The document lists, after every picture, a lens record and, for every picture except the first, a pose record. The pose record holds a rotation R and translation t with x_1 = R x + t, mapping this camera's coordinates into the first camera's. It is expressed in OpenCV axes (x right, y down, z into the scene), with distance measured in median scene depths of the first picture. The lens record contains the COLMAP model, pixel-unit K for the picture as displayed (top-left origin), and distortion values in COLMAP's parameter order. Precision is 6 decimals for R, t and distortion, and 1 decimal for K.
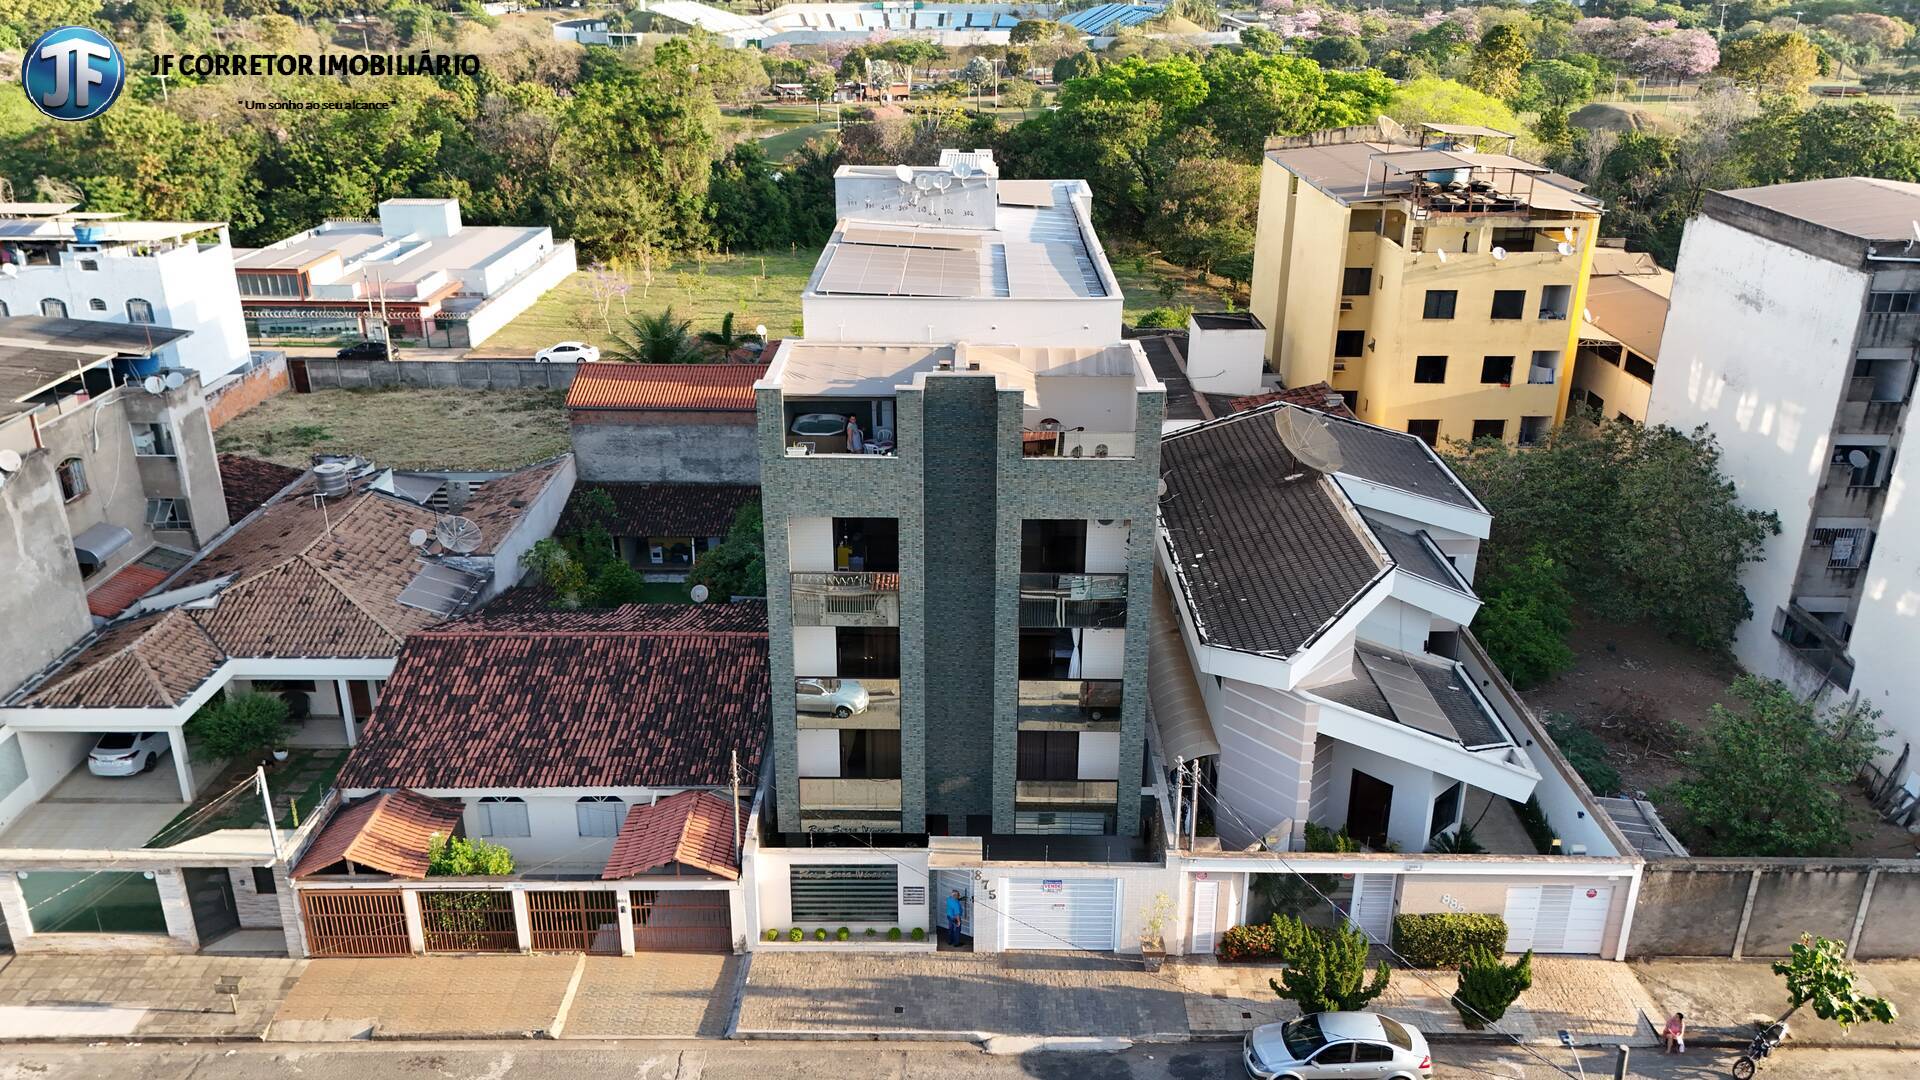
lens RADIAL K [[1424.4, 0, 949.4], [0, 1424.4, 538.1], [0, 0, 1]] dist [0.054390, -0.051361]
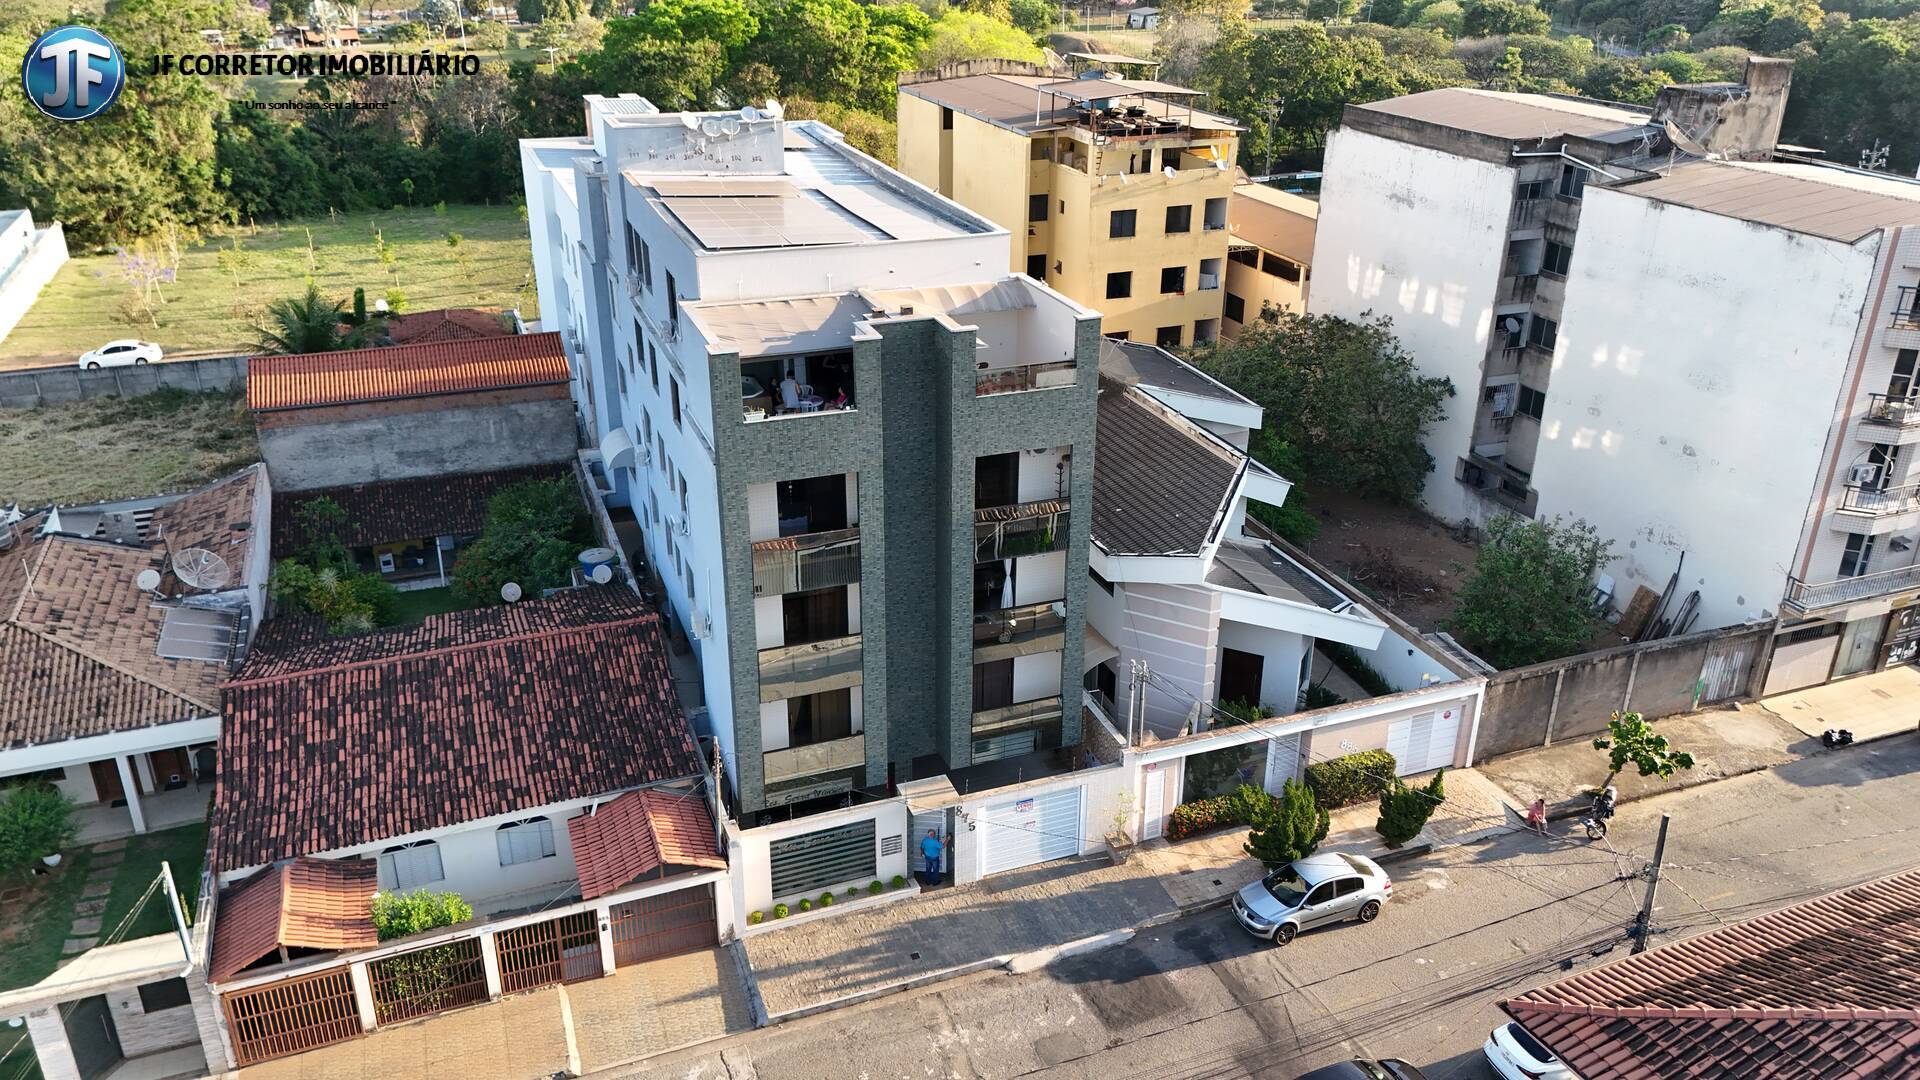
lens RADIAL K [[1424.4, 0, 967.1], [0, 1424.4, 543.1], [0, 0, 1]] dist [0.054390, -0.051361]
pose [[0.930181, -0.147322, 0.336243, -0.251271], [0.133064, 0.988961, 0.065197, -0.016141], [-0.342136, -0.015903, 0.939516, 0.038502]]
